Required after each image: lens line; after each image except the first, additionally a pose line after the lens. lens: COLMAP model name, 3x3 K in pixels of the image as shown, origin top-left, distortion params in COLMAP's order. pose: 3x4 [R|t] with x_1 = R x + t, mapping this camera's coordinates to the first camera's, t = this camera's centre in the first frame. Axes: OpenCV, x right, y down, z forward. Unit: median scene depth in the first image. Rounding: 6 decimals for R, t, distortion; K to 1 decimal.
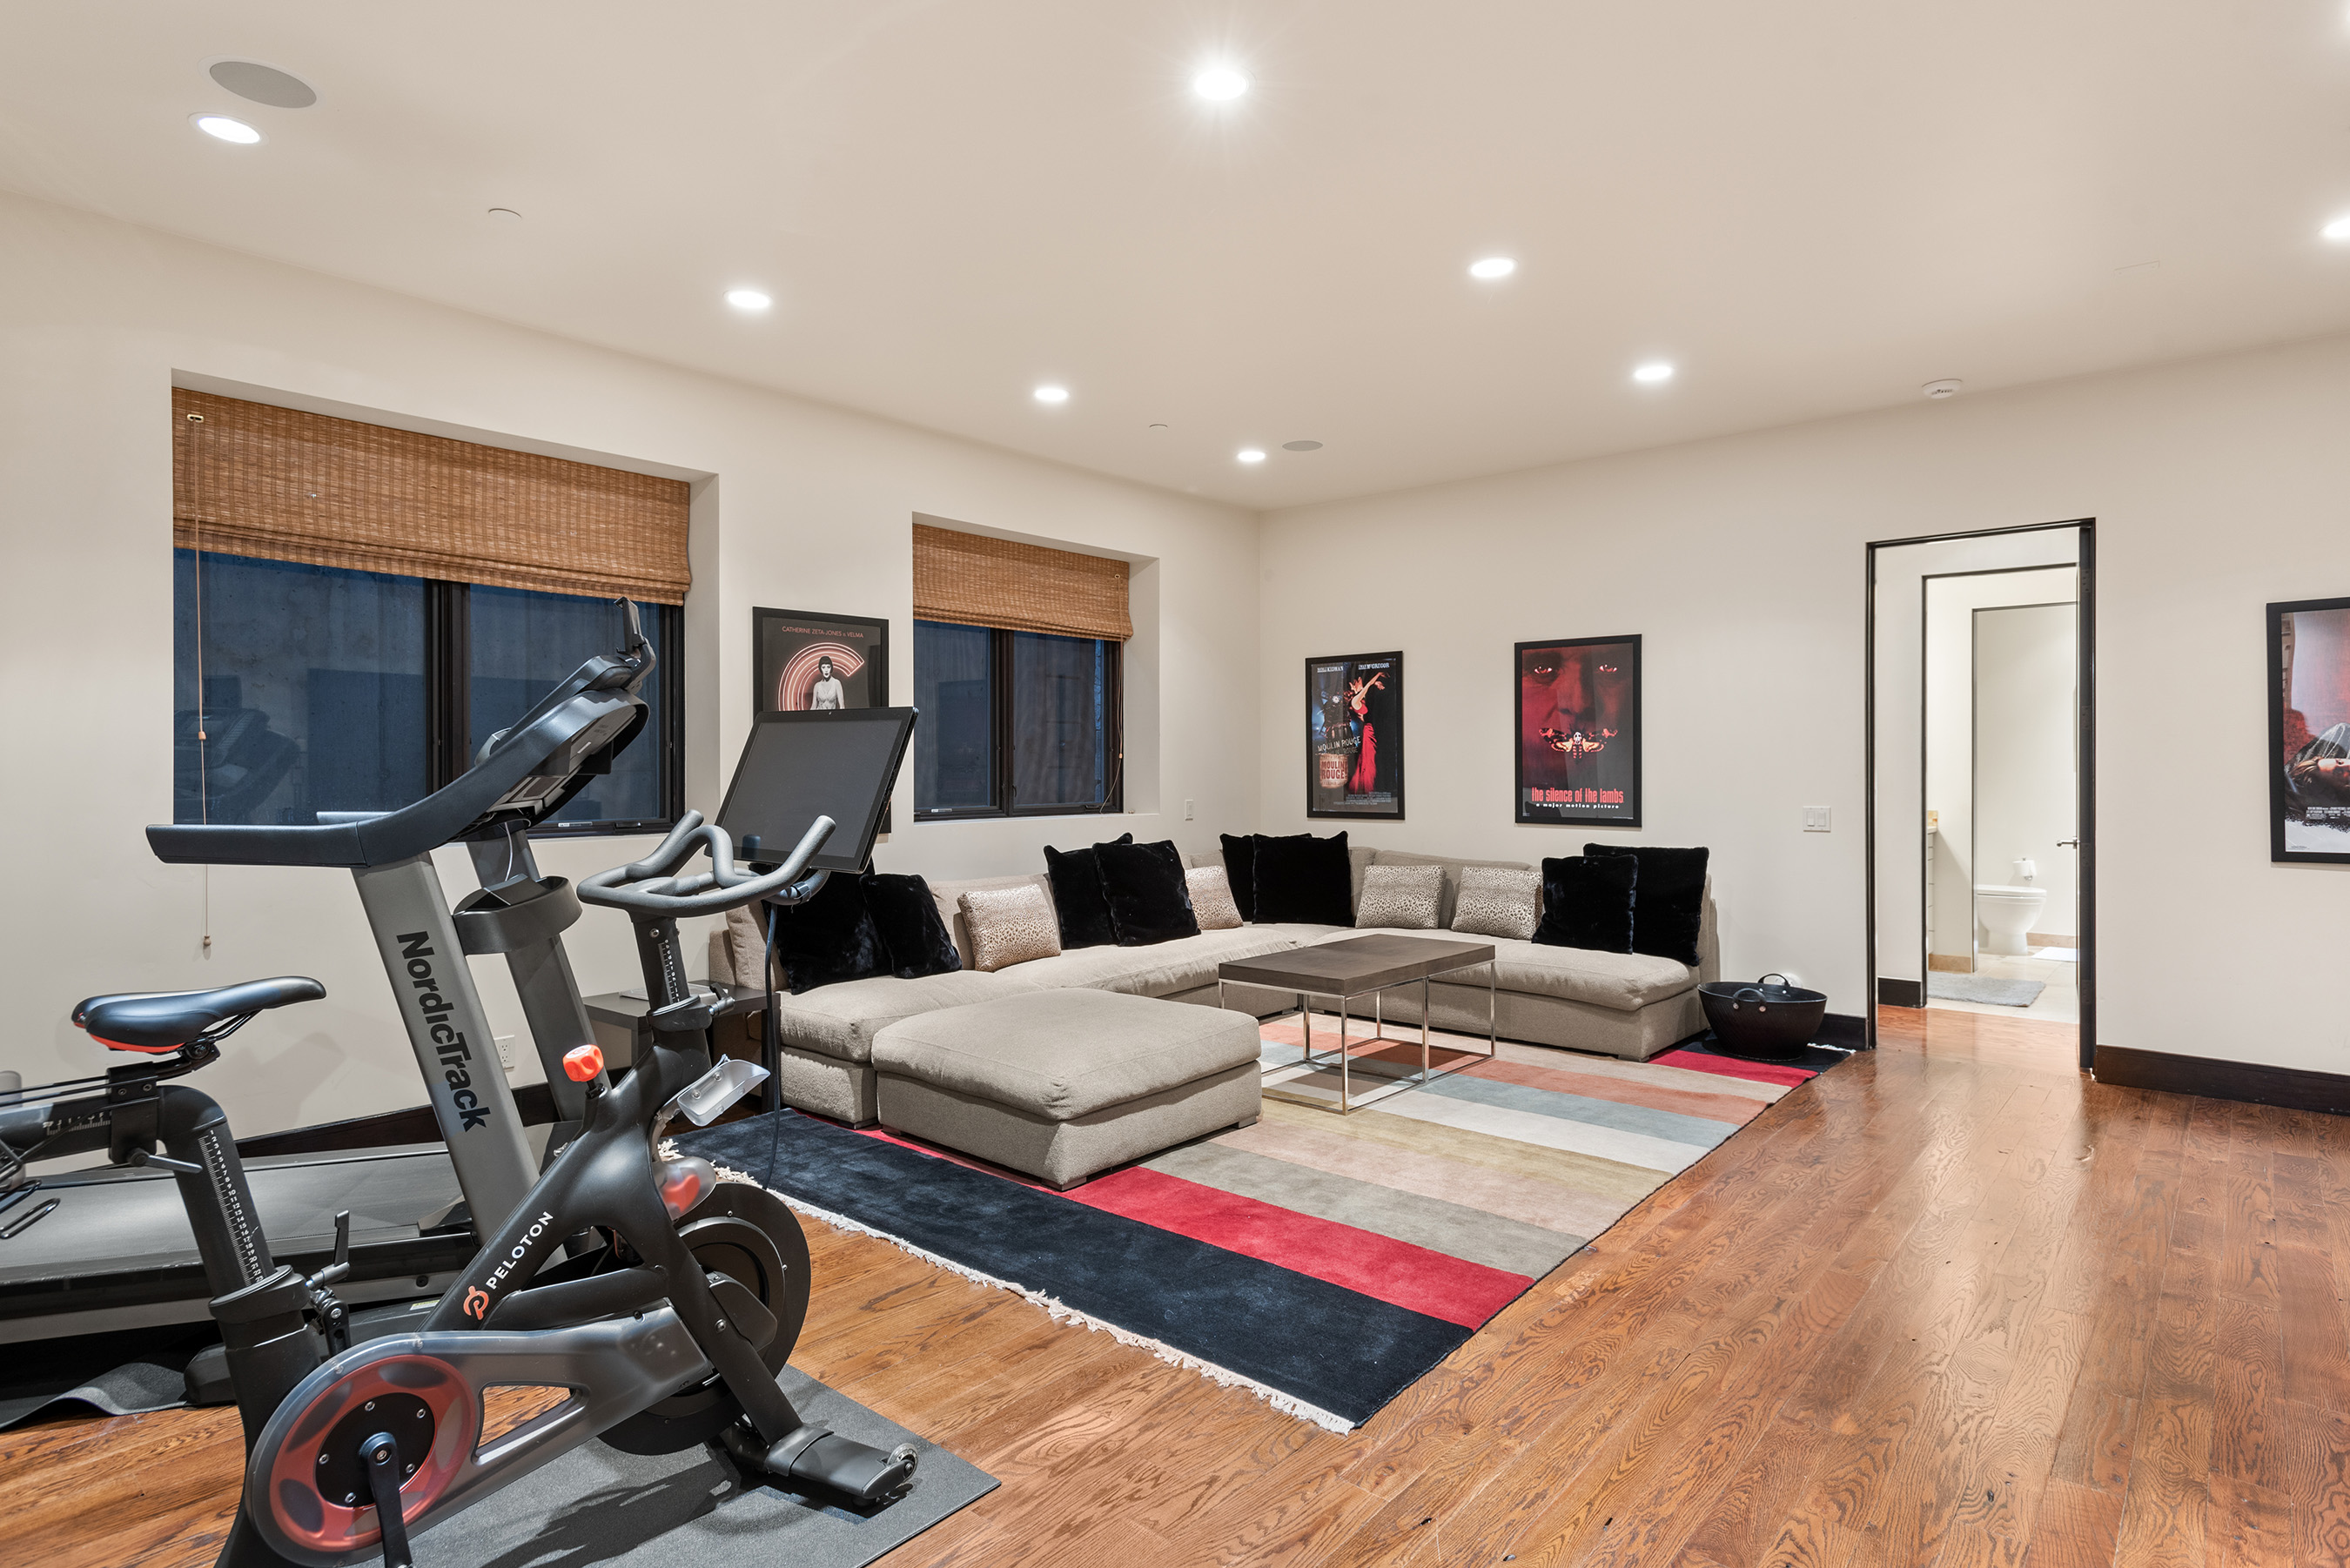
lens RADIAL K [[1238.9, 0, 1173.6], [0, 1238.9, 779.3], [0, 0, 1]] dist [0.012496, -0.000045]
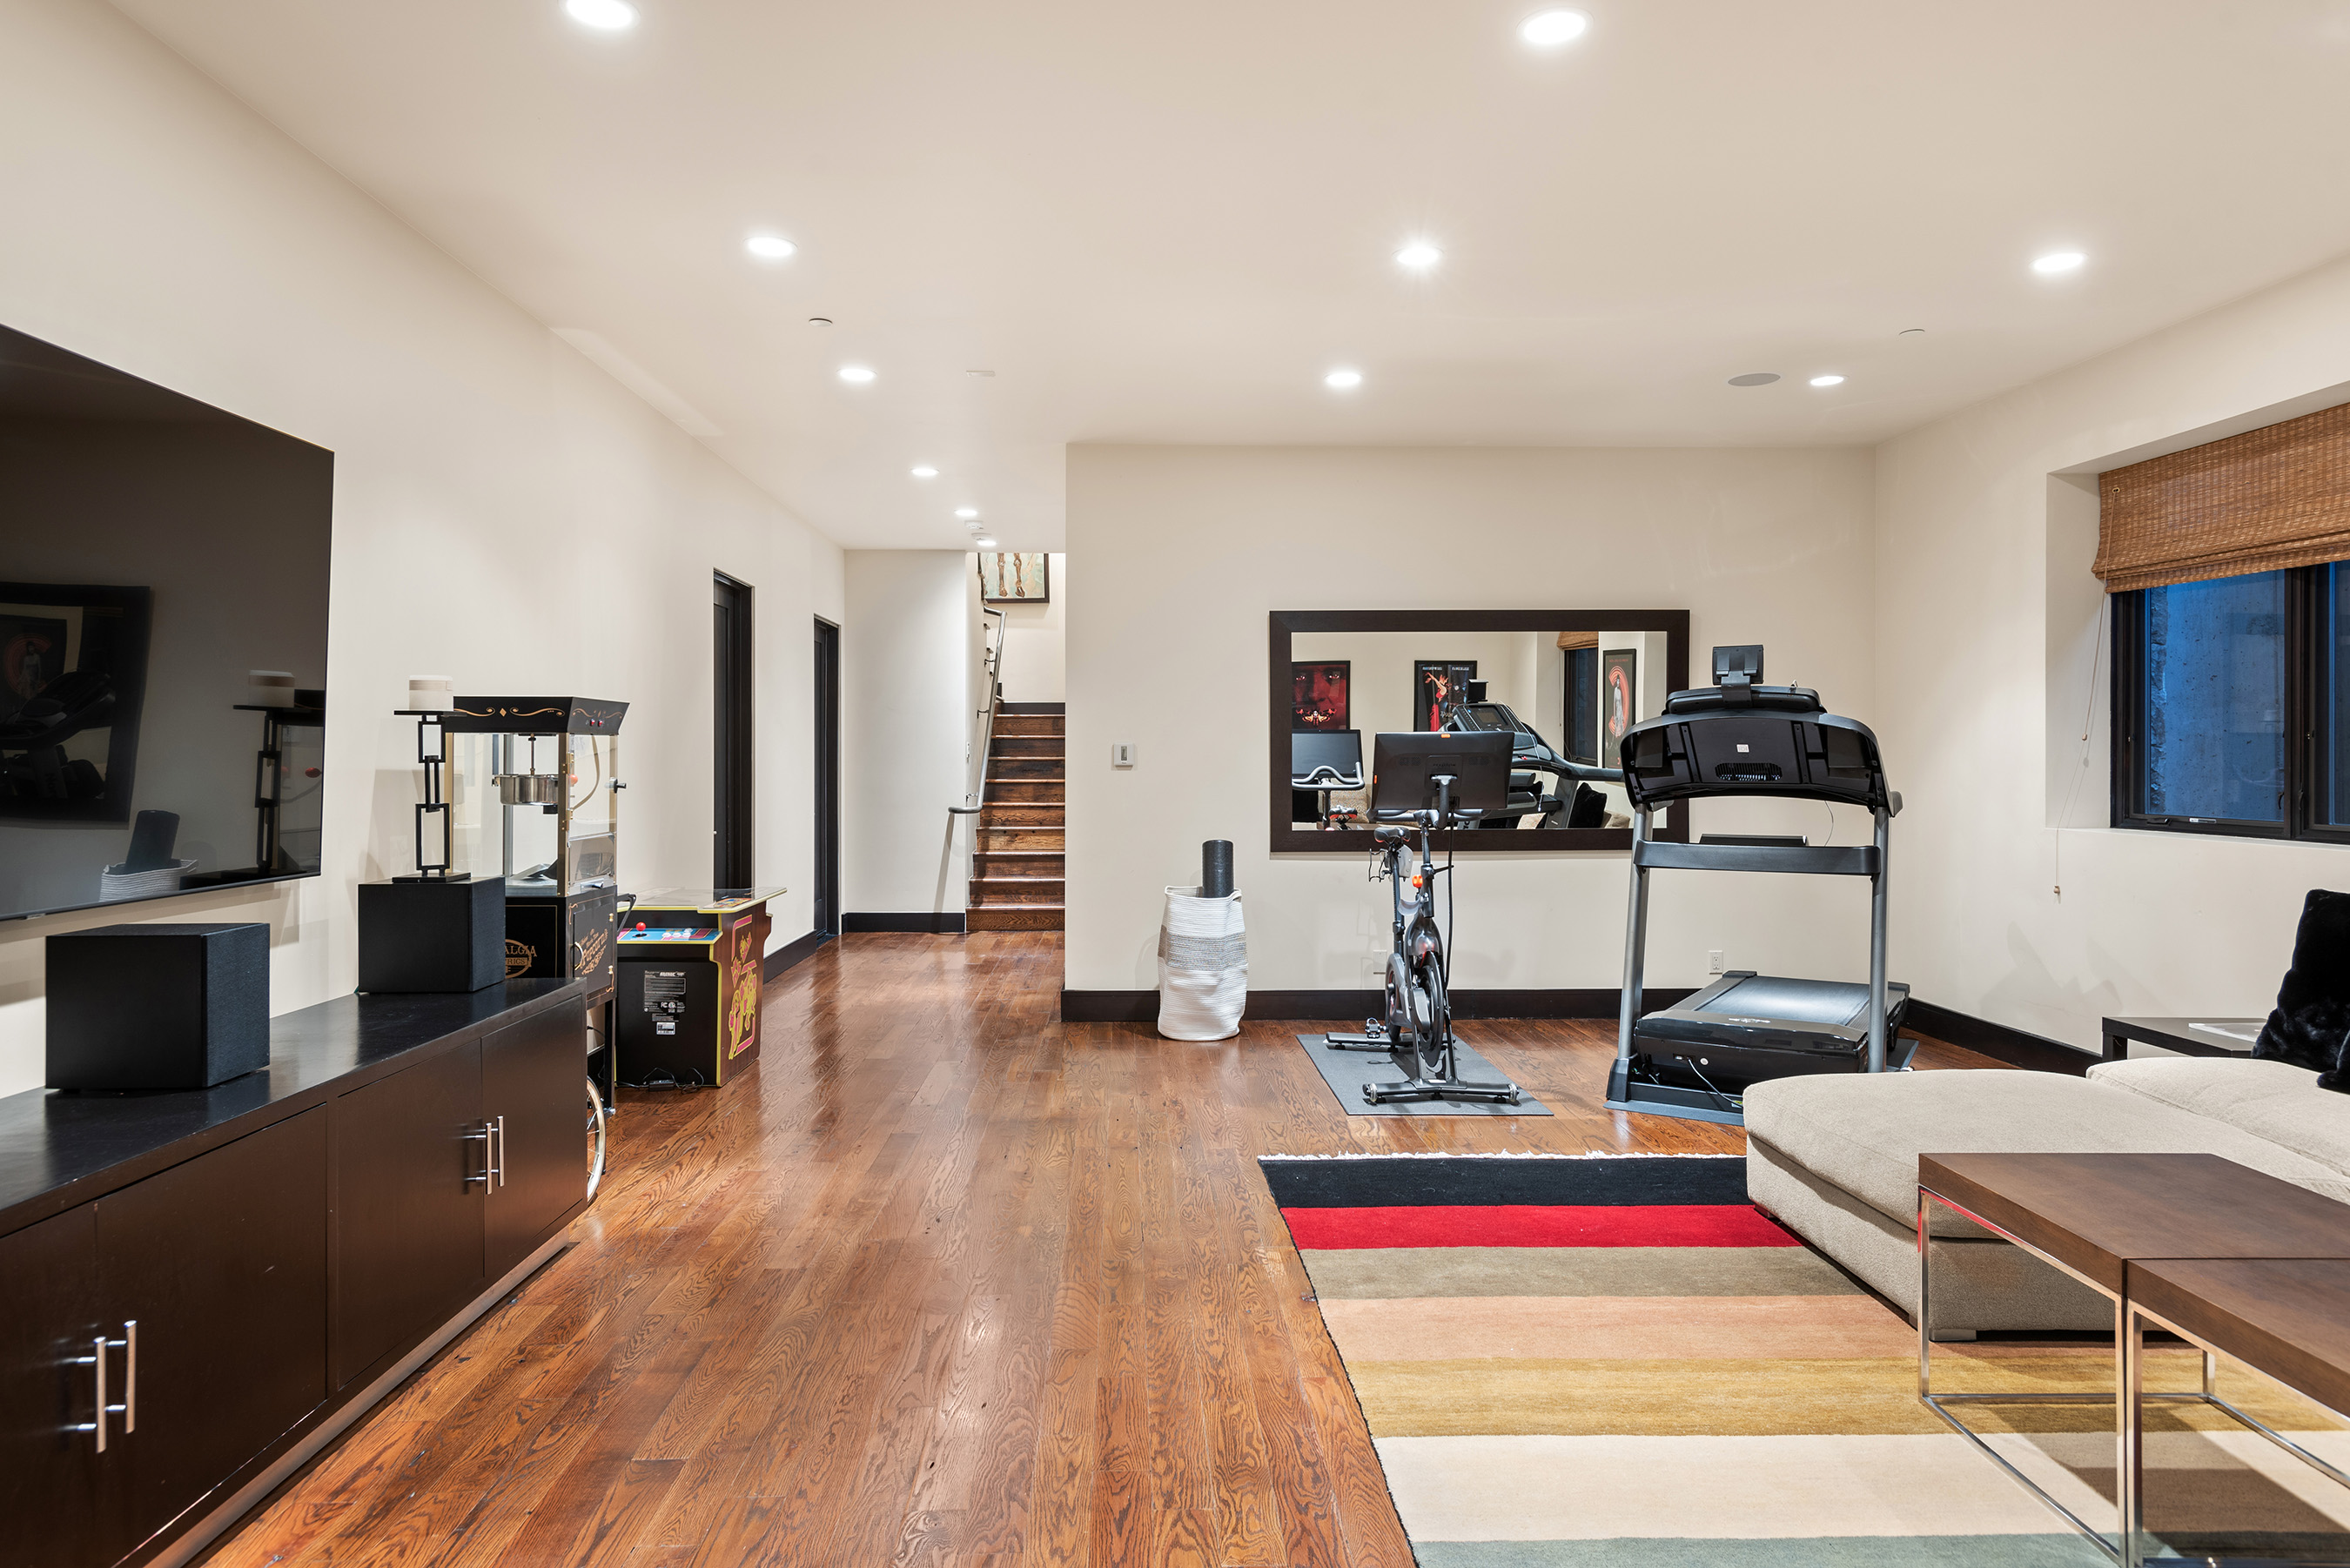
lens RADIAL K [[1430.5, 0, 1166.8], [0, 1430.5, 768.2], [0, 0, 1]] dist [0.012590, 0.002544]
pose [[-0.739613, 0.008334, -0.672981, 0.814306], [-0.005143, 0.999824, 0.018033, -0.020138], [0.673013, 0.016799, -0.739440, 1.241668]]
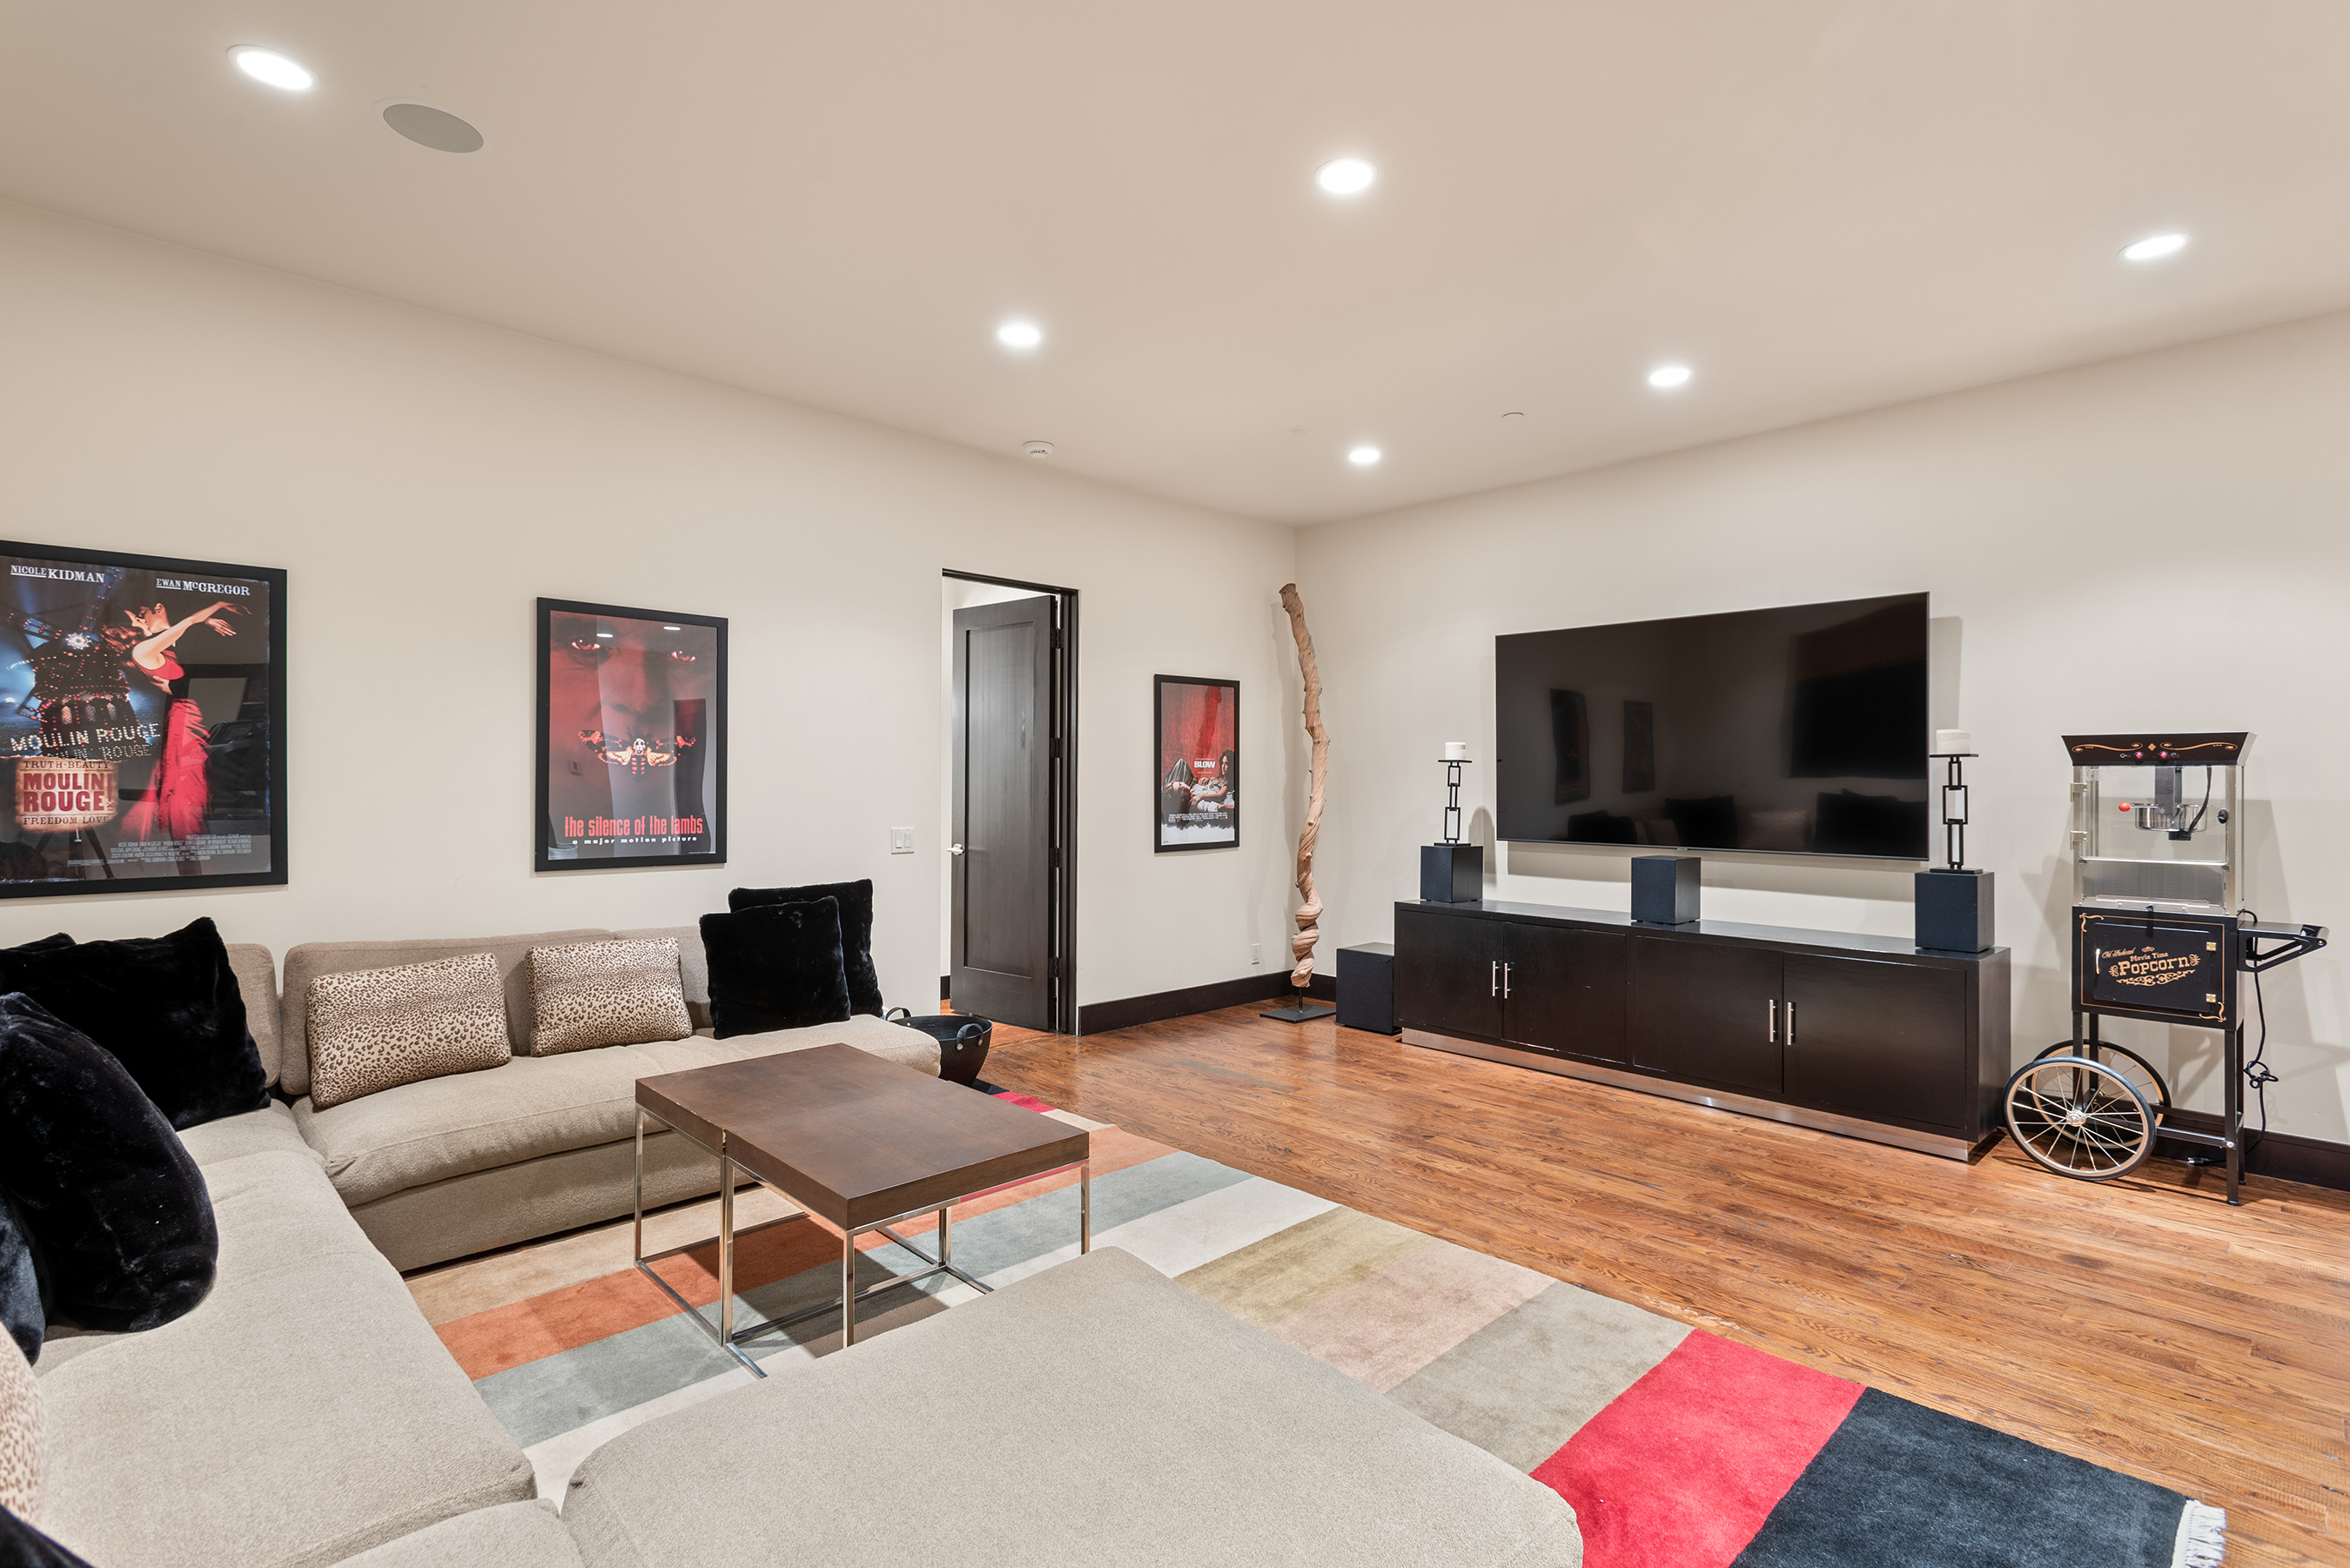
lens RADIAL K [[1099.8, 0, 1172.3], [0, 1099.8, 783.0], [0, 0, 1]] dist [0.016067, 0.000372]
pose [[0.094393, 0.001844, 0.995533, -0.411200], [0.004698, 0.999986, -0.002298, -0.013147], [-0.995524, 0.004894, 0.094383, 0.902442]]
